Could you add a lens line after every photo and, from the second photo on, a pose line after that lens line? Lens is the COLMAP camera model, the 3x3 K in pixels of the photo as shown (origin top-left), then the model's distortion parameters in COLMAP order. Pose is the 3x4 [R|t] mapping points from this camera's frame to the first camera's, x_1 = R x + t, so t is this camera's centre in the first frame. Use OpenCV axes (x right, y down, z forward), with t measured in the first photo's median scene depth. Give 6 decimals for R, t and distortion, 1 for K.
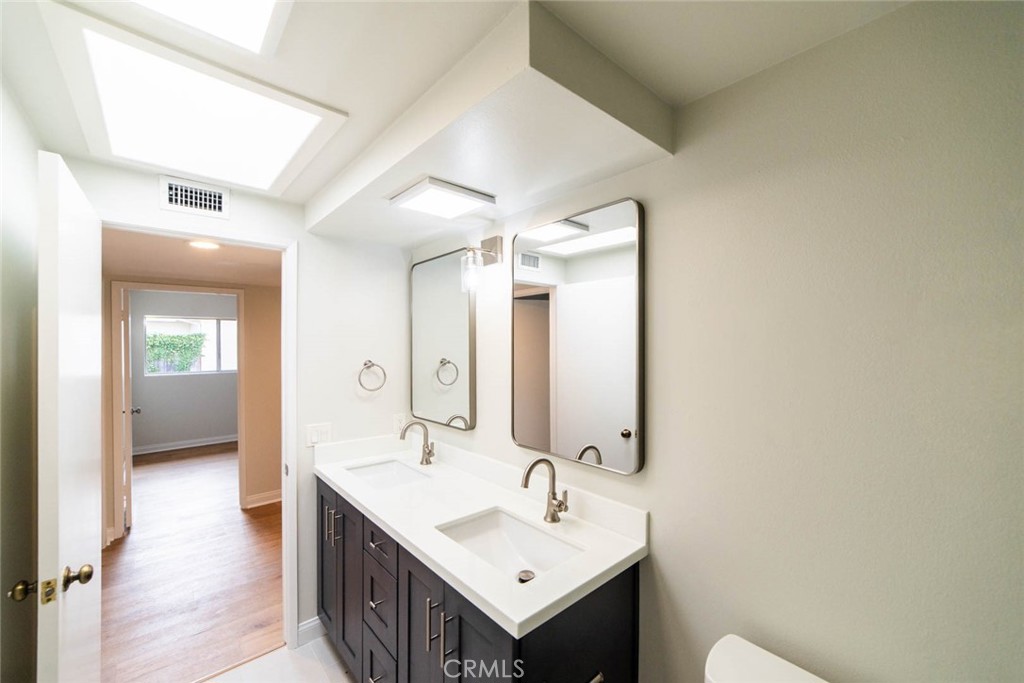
lens RADIAL K [[416.3, 0, 498.5], [0, 416.3, 348.5], [0, 0, 1]] dist [-0.015690, 0.001856]
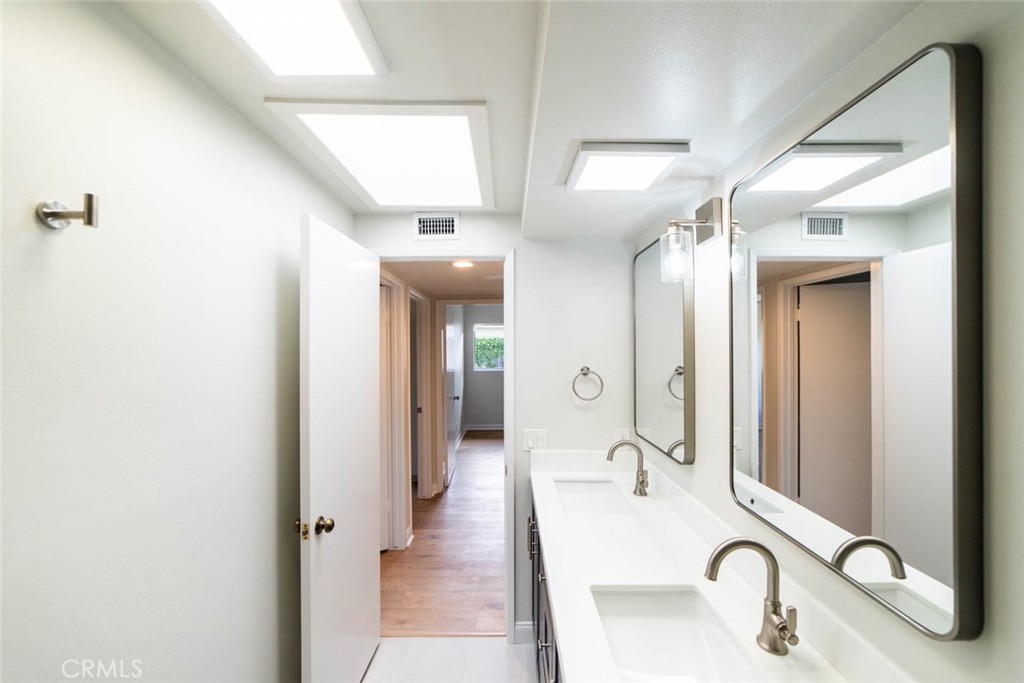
lens RADIAL K [[416.3, 0, 465.3], [0, 416.3, 347.2], [0, 0, 1]] dist [-0.015690, 0.001856]
pose [[0.750946, -0.001694, -0.660361, 0.115297], [-0.002839, 0.999979, -0.005794, -0.009620], [0.660357, 0.006226, 0.750926, 0.157822]]
